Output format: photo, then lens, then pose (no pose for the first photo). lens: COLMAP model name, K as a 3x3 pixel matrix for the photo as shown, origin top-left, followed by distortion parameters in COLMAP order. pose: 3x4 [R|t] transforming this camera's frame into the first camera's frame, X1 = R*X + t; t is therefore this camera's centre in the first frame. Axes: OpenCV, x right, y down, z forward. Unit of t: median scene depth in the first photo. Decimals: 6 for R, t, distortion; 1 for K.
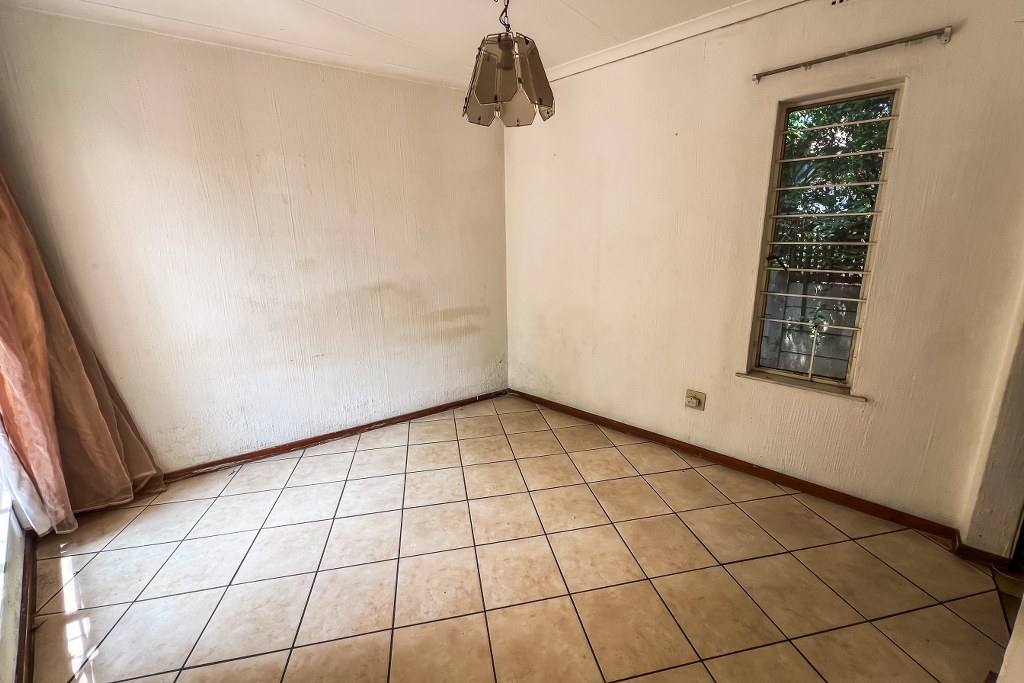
lens RADIAL K [[405.7, 0, 509.0], [0, 405.7, 334.9], [0, 0, 1]] dist [0.002525, 0.000225]
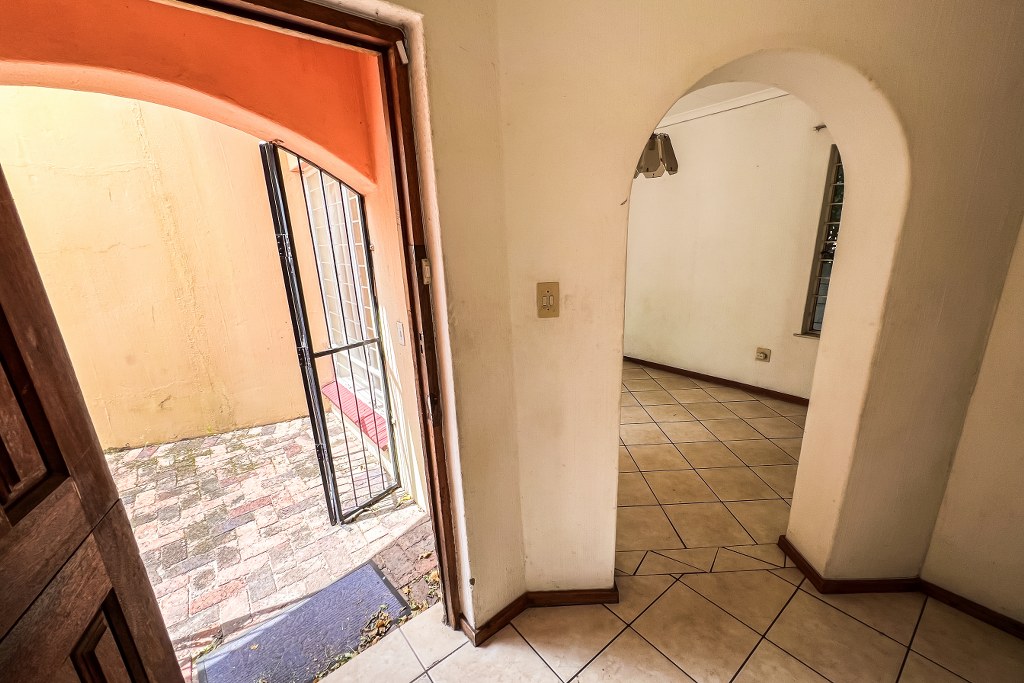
lens RADIAL K [[405.7, 0, 515.4], [0, 405.7, 356.8], [0, 0, 1]] dist [0.002525, 0.000225]
pose [[0.985054, 0.032919, -0.169071, -0.155990], [-0.024943, 0.998483, 0.049087, 0.121252], [0.170431, -0.044136, 0.984381, -0.553287]]
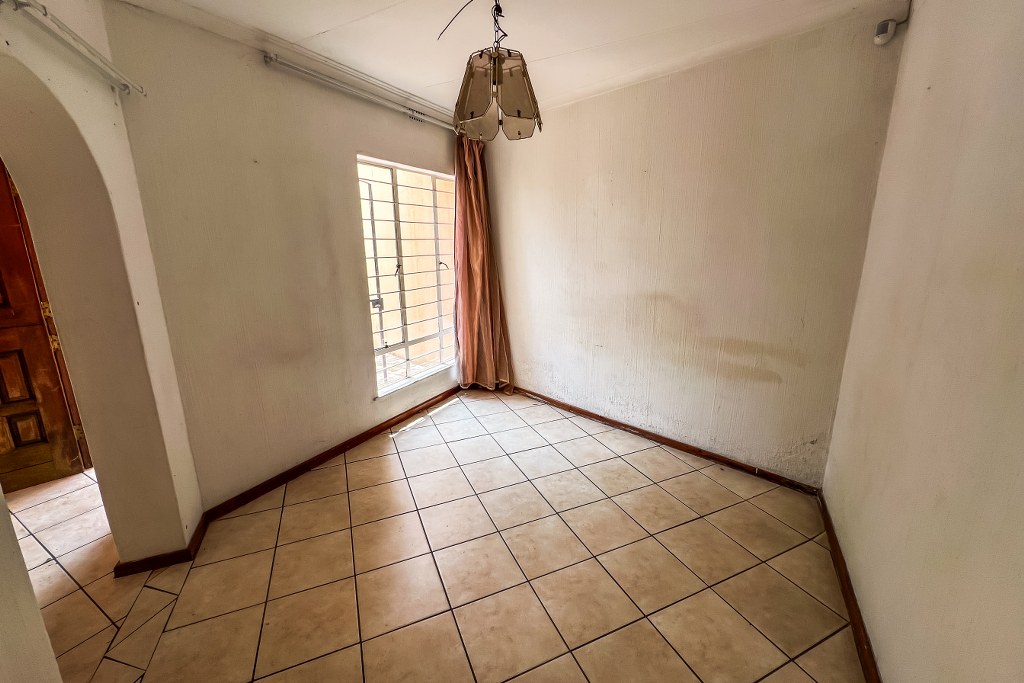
lens RADIAL K [[405.7, 0, 508.8], [0, 405.7, 342.5], [0, 0, 1]] dist [0.002525, 0.000225]
pose [[0.217827, 0.249960, -0.943436, 0.620578], [-0.231761, 0.952246, 0.198783, -0.140602], [0.948071, 0.175351, 0.265356, 0.488242]]
